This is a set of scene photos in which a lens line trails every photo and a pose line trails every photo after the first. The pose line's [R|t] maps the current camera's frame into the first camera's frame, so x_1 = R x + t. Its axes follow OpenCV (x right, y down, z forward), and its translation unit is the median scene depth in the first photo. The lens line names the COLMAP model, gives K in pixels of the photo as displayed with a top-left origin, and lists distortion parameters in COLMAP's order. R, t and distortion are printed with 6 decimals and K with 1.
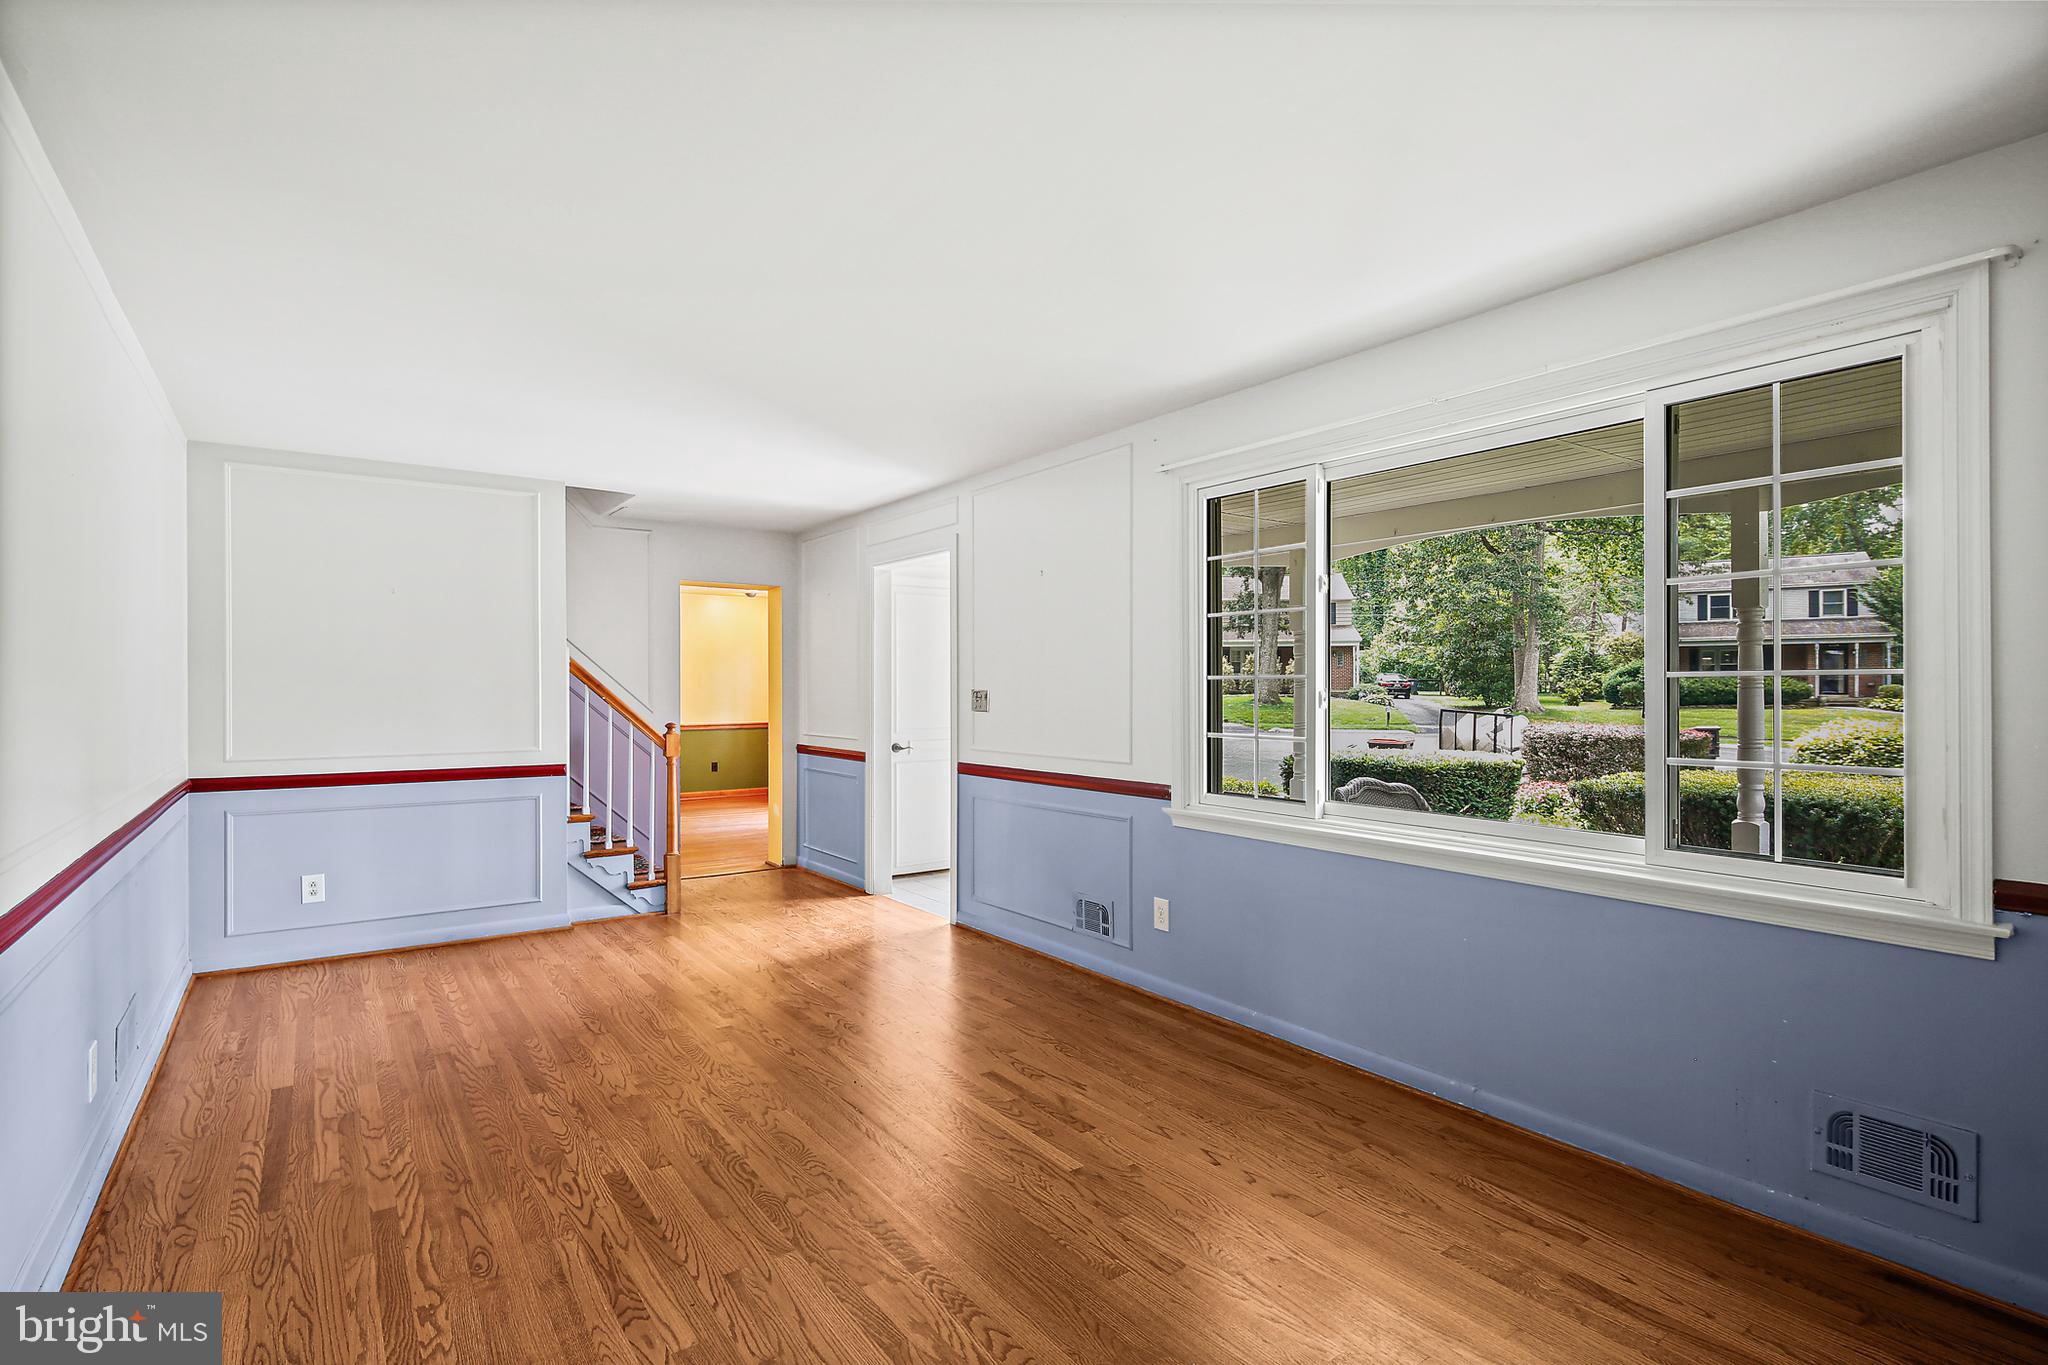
lens RADIAL K [[995.1, 0, 1024.5], [0, 995.1, 668.8], [0, 0, 1]] dist [0.004382, -0.000385]
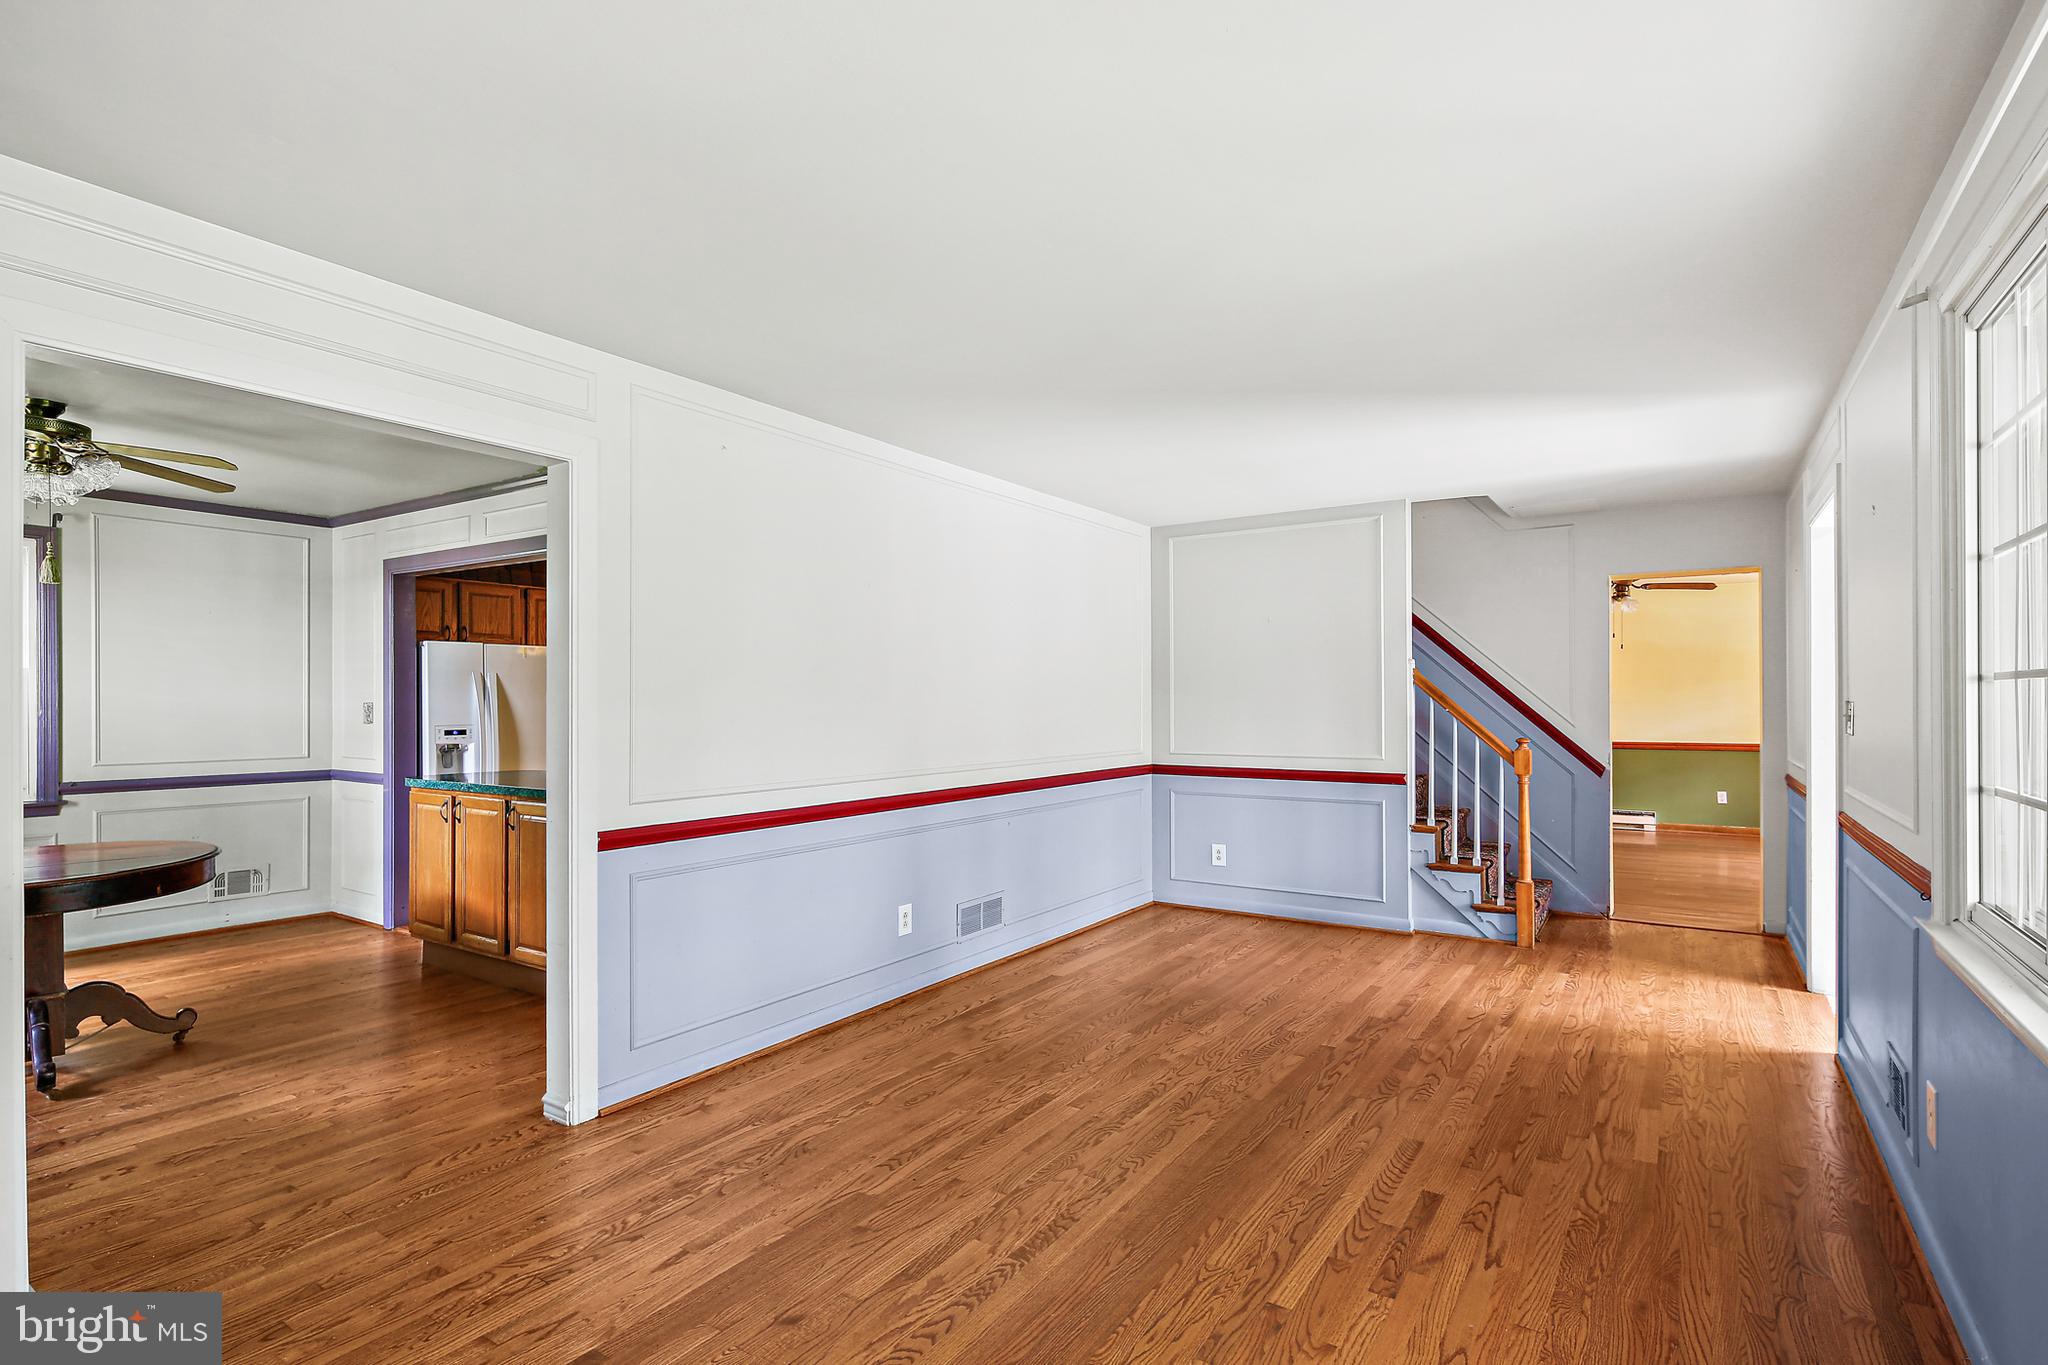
lens RADIAL K [[1001.2, 0, 1023.1], [0, 1001.2, 696.6], [0, 0, 1]] dist [0.001746, -0.001142]
pose [[0.356115, -0.004257, -0.934432, 0.427539], [0.020719, 0.999780, 0.003342, 0.005067], [0.934212, -0.020551, 0.356125, 0.313043]]
